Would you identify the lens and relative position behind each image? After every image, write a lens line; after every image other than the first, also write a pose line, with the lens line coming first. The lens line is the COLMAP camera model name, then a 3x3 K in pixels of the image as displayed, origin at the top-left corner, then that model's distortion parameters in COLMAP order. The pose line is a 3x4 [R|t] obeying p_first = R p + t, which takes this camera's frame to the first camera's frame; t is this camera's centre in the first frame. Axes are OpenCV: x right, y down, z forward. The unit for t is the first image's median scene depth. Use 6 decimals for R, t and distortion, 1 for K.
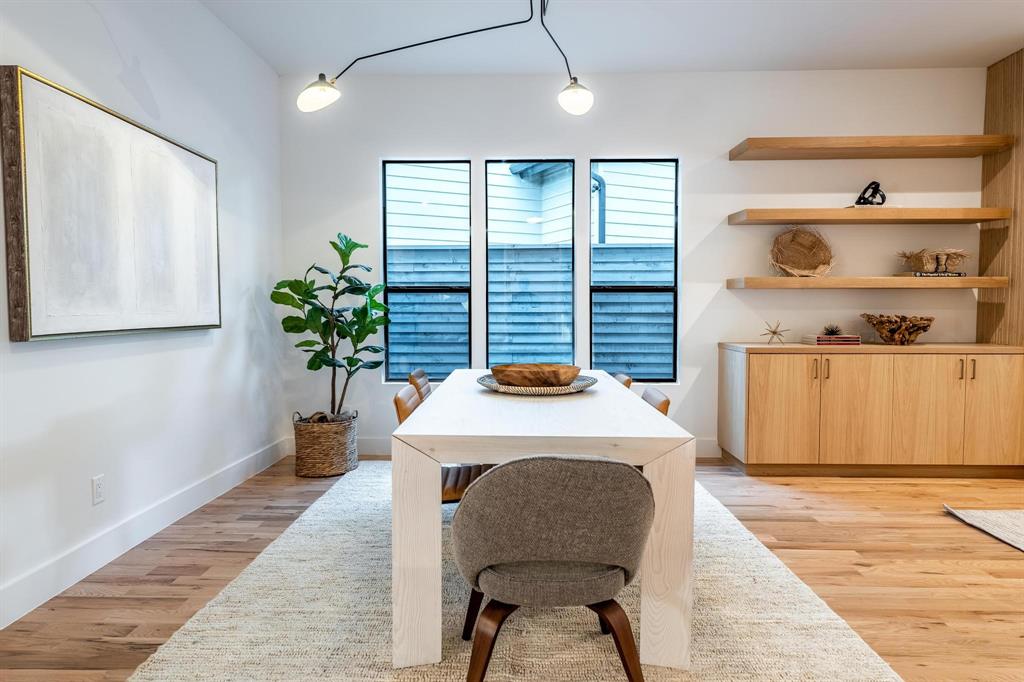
lens RADIAL K [[648.7, 0, 513.3], [0, 648.7, 343.3], [0, 0, 1]] dist [0.040962, 0.000565]
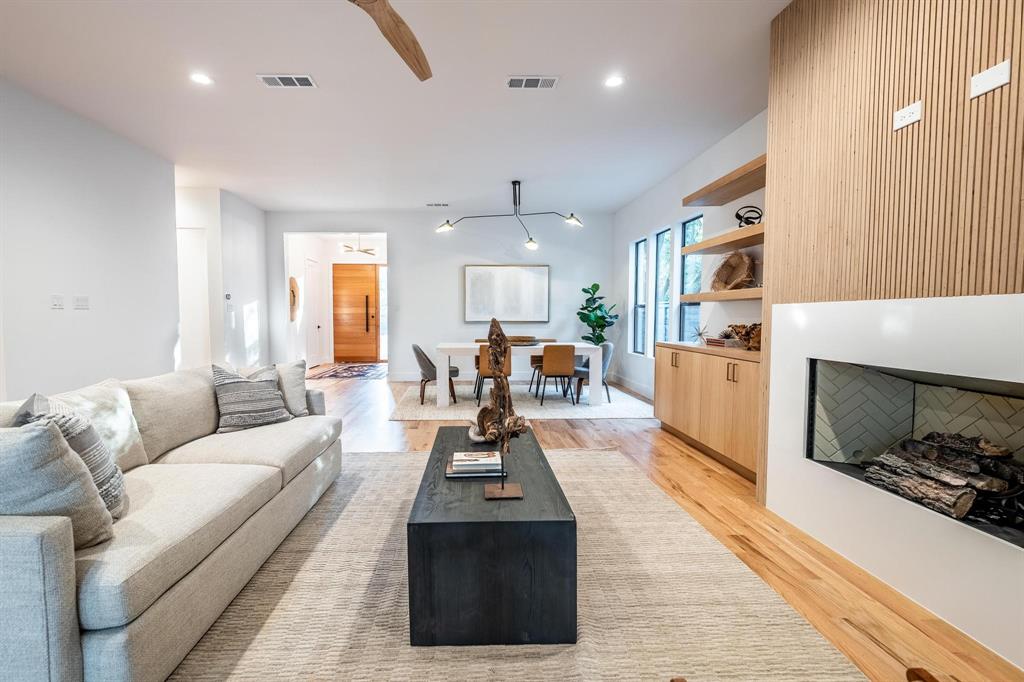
lens RADIAL K [[468.4, 0, 503.5], [0, 468.4, 339.9], [0, 0, 1]] dist [0.011360, -0.001018]
pose [[0.073181, 0.054690, -0.995818, 1.300835], [-0.055731, 0.997159, 0.050669, -0.031282], [0.995760, 0.051790, 0.076021, 0.517966]]
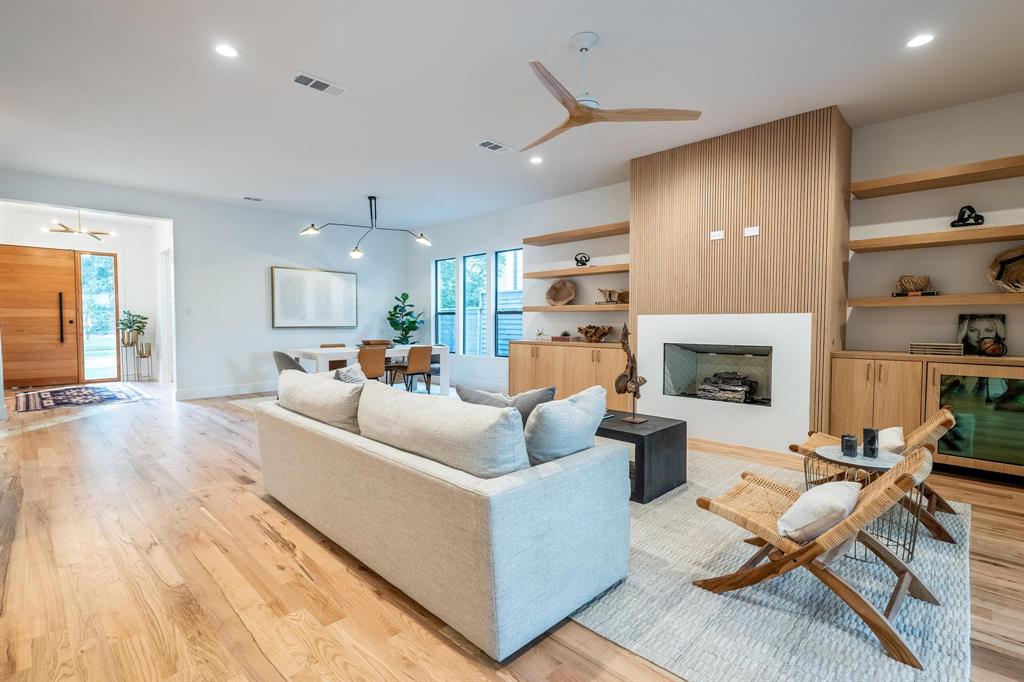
lens RADIAL K [[462.4, 0, 512.4], [0, 462.4, 339.4], [0, 0, 1]] dist [0.000590, -0.000169]
pose [[0.728543, 0.030583, -0.684317, 1.250590], [-0.042705, 0.999087, -0.000815, 0.003539], [0.683668, 0.029817, 0.729184, -0.066308]]
